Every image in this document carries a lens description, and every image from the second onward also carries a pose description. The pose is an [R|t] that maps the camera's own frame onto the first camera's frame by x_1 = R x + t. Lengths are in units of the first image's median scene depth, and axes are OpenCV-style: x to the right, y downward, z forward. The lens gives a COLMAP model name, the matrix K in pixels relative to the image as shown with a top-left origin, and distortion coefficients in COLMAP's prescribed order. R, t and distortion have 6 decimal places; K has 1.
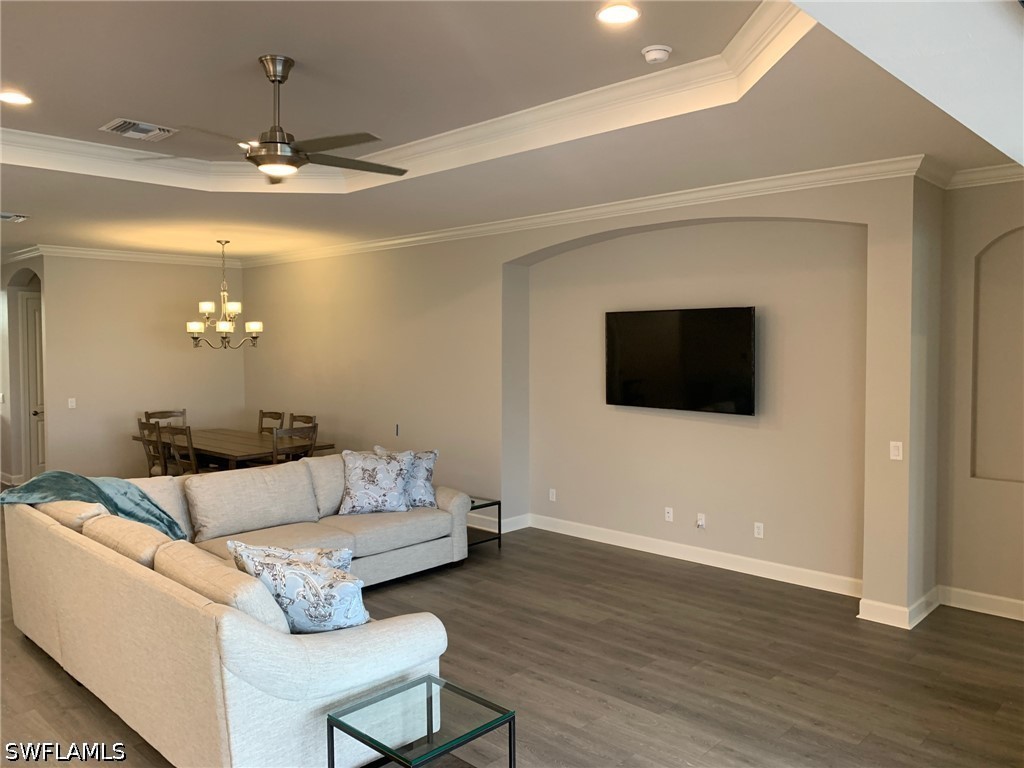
lens RADIAL K [[787.2, 0, 512.0], [0, 787.2, 384.6], [0, 0, 1]] dist [0.050422, -0.046985]
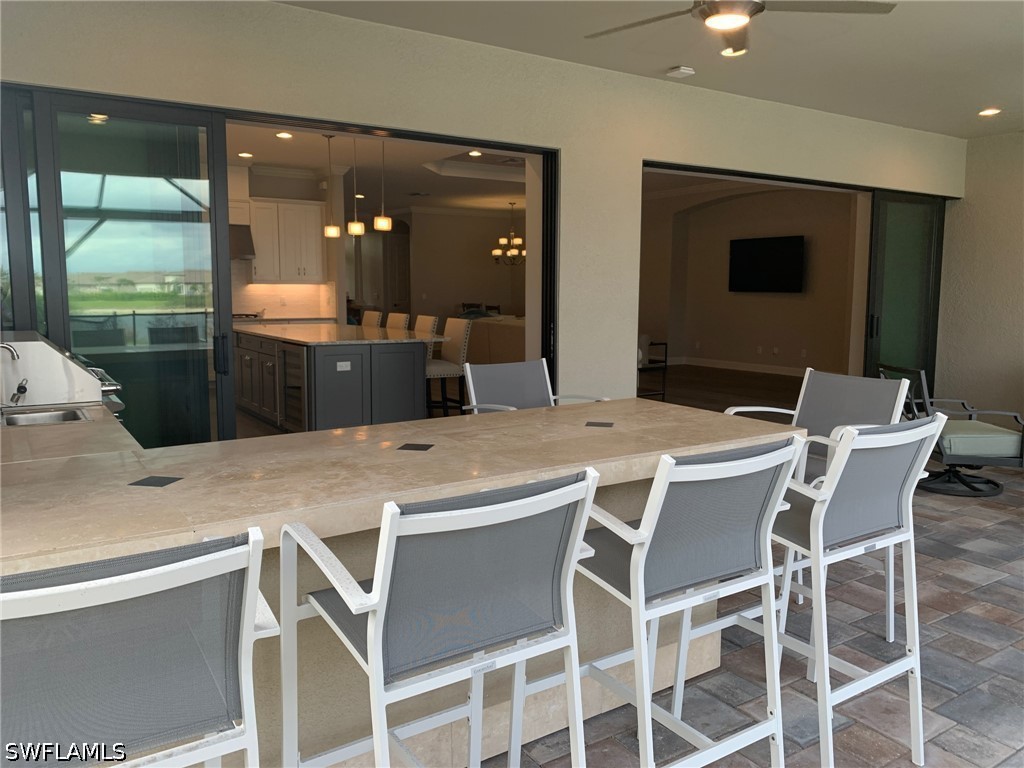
lens RADIAL K [[787.2, 0, 511.3], [0, 787.2, 384.1], [0, 0, 1]] dist [0.050422, -0.046985]
pose [[0.973843, 0.032652, -0.224865, 0.040288], [-0.016752, 0.997245, 0.072258, 0.093778], [0.226605, -0.066601, 0.971707, -0.735660]]
